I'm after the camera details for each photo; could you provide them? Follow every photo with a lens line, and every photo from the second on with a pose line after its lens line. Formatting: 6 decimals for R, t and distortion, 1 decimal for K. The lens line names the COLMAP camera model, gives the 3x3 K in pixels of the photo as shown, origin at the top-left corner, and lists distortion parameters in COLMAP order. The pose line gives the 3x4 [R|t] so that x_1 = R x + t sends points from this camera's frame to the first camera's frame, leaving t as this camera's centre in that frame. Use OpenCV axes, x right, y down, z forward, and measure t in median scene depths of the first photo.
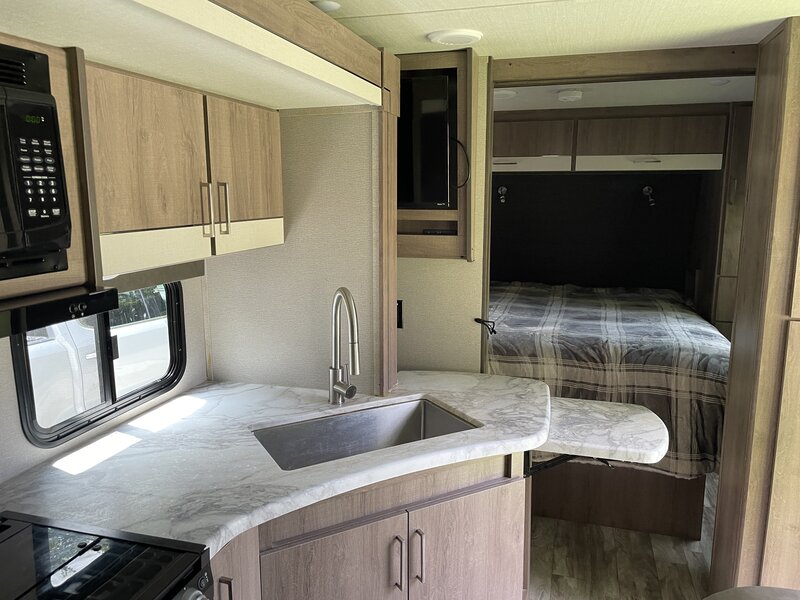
lens RADIAL K [[605.5, 0, 403.4], [0, 605.5, 289.4], [0, 0, 1]] dist [0.086708, -0.109686]
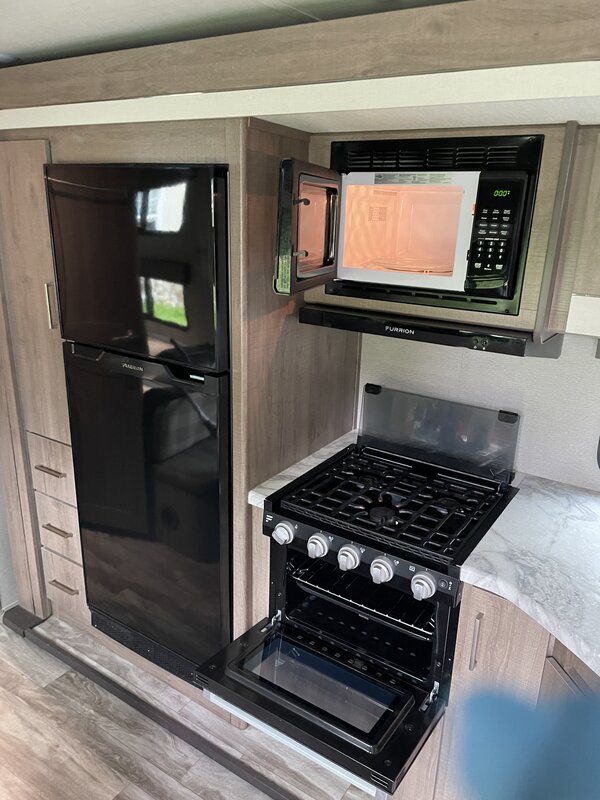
lens RADIAL K [[605.5, 0, 297.6], [0, 605.5, 405.1], [0, 0, 1]] dist [0.086708, -0.109686]
pose [[-0.307009, 0.290316, -0.906345, 0.412601], [-0.179765, 0.917504, 0.354783, -0.122267], [0.934575, 0.271851, -0.229494, 0.500231]]
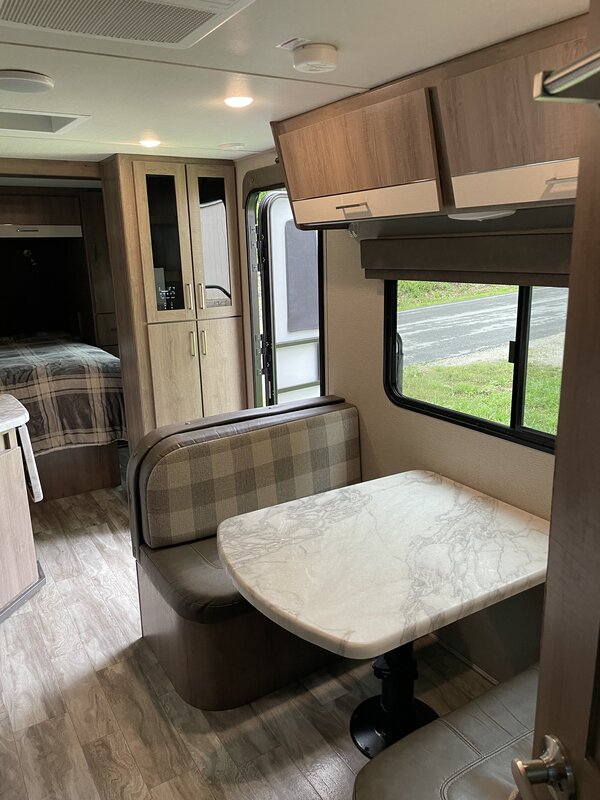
lens RADIAL K [[605.5, 0, 301.3], [0, 605.5, 394.7], [0, 0, 1]] dist [0.086708, -0.109686]
pose [[0.667014, -0.196856, 0.718568, -0.344448], [0.146202, 0.980294, 0.132845, 0.067736], [-0.730560, 0.016446, 0.682651, -0.475115]]
